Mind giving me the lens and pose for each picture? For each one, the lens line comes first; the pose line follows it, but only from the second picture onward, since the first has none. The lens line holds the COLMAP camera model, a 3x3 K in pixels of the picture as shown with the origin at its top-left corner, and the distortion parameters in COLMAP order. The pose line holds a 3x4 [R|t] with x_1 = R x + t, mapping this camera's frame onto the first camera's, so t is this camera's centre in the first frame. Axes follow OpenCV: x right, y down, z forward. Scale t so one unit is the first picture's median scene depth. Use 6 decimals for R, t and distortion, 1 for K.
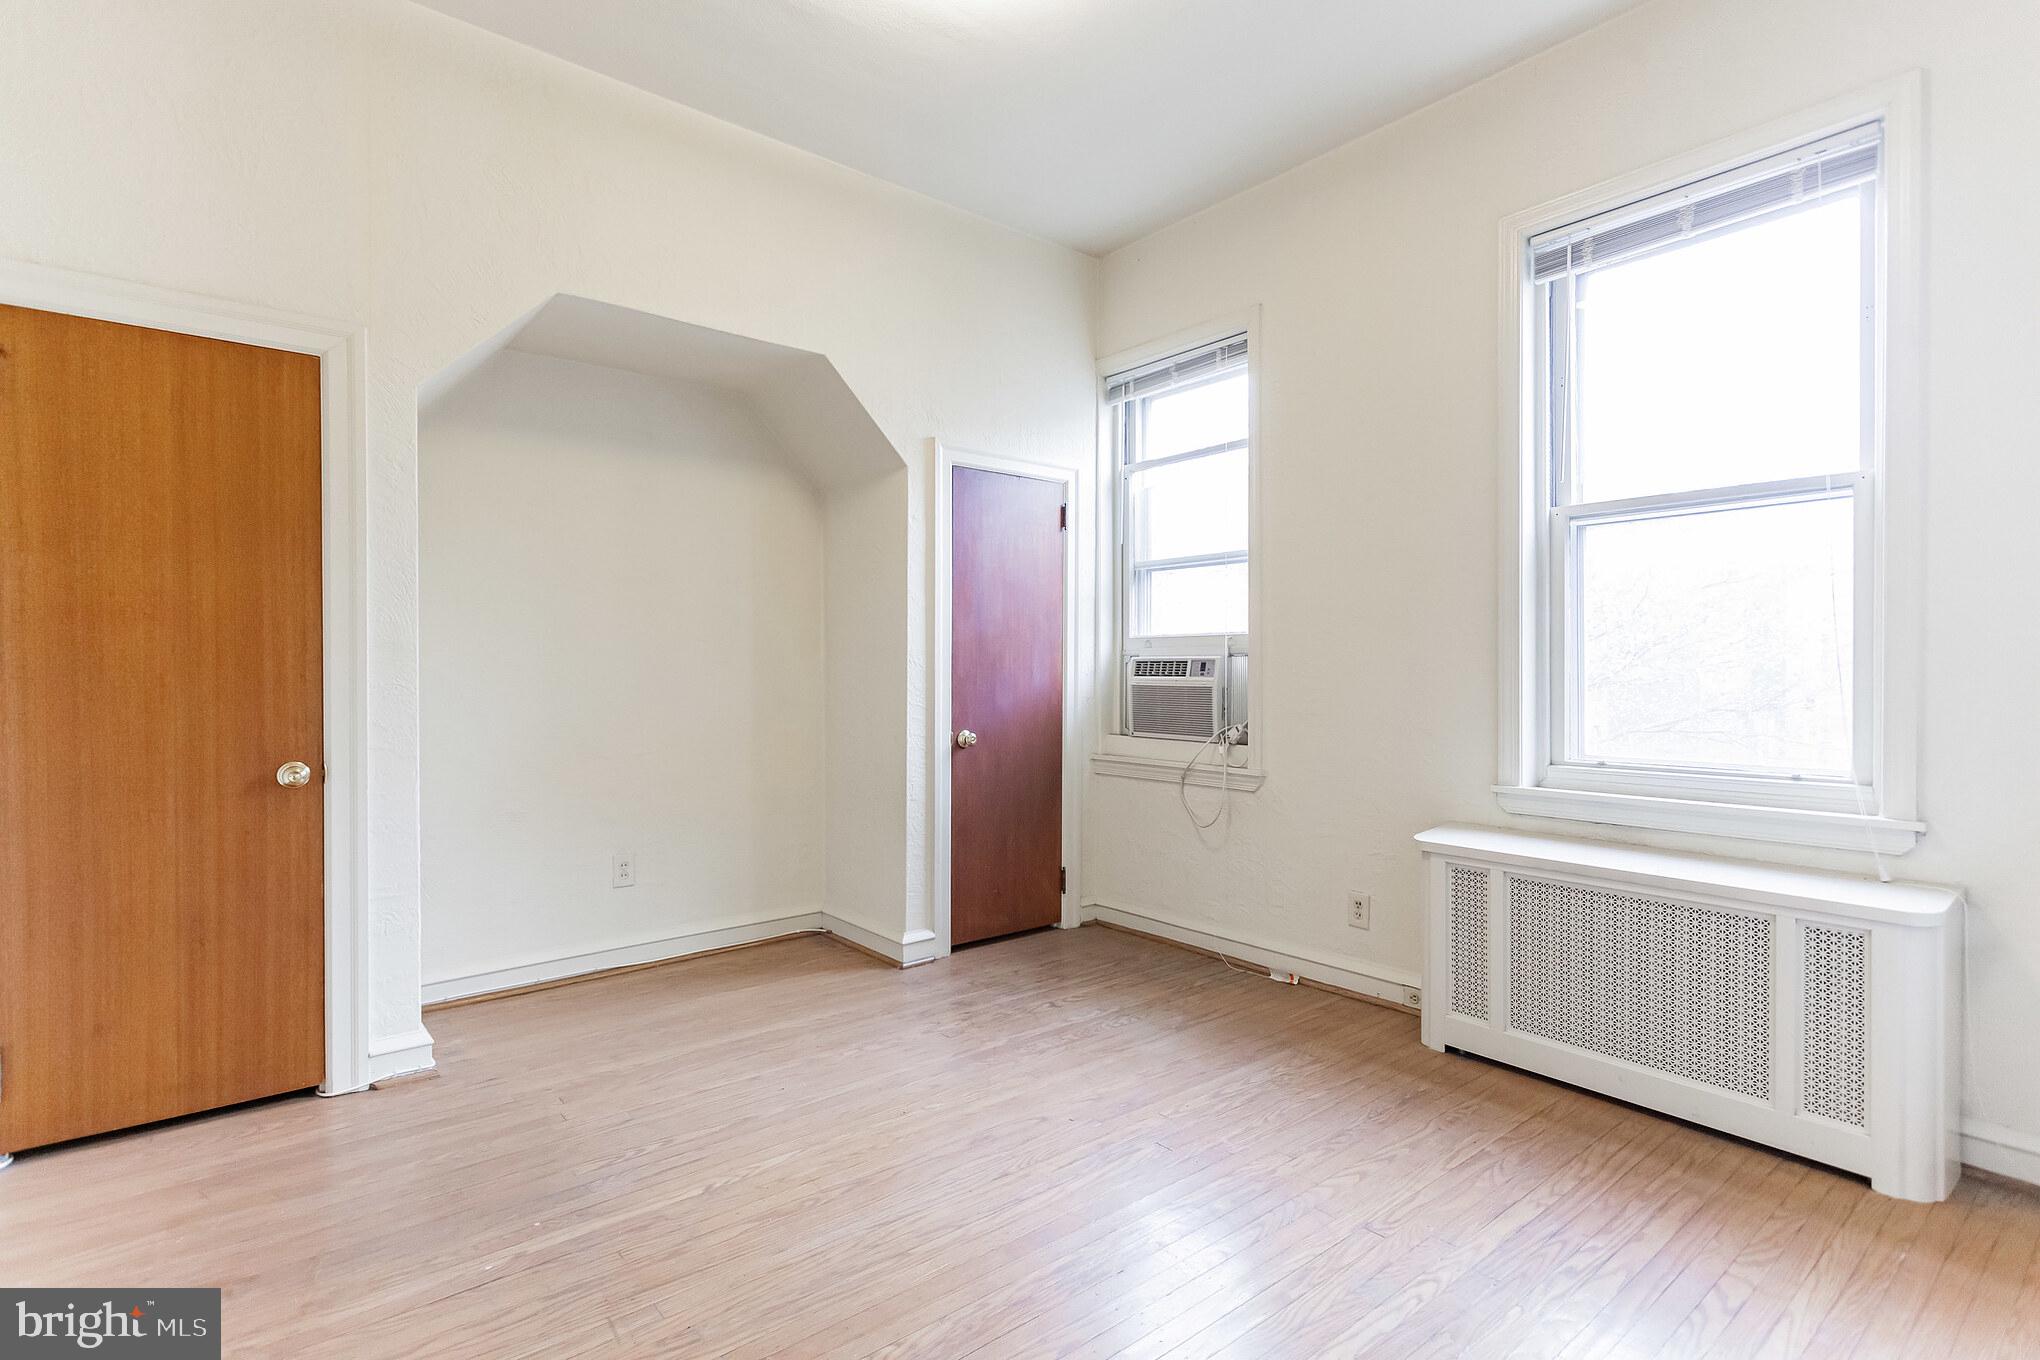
lens RADIAL K [[1009.6, 0, 999.5], [0, 1009.6, 699.8], [0, 0, 1]] dist [0.003715, 0.000913]
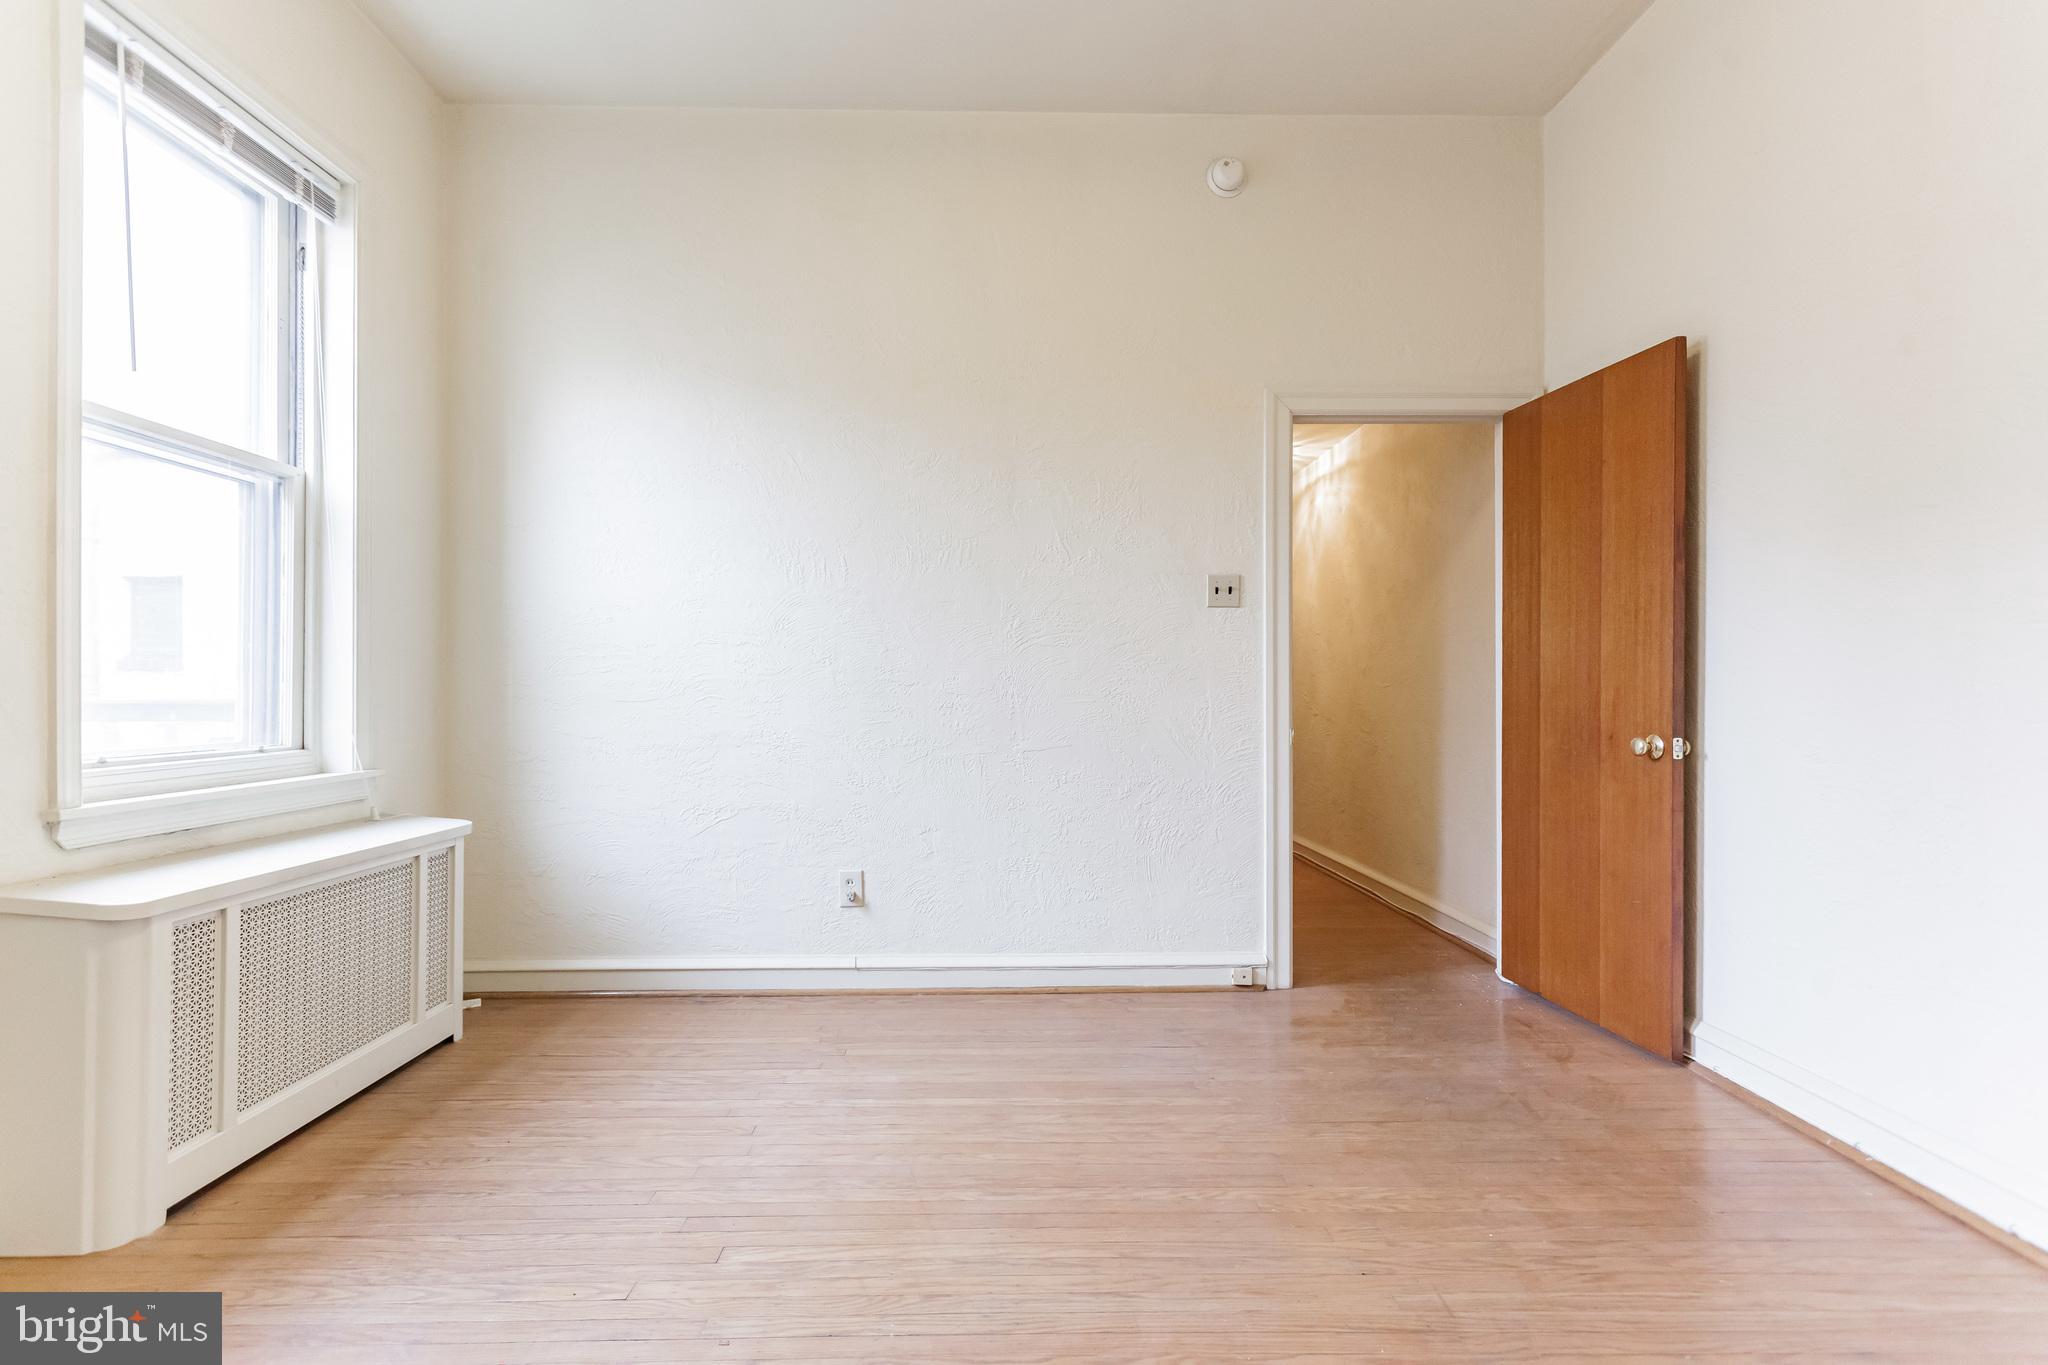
lens RADIAL K [[1013.6, 0, 1003.4], [0, 1013.6, 702.3], [0, 0, 1]] dist [0.003715, 0.000913]
pose [[-0.795563, -0.004853, 0.605851, -0.471241], [0.019675, 0.999234, 0.033840, 0.009713], [-0.605551, 0.038842, -0.794858, 1.491060]]
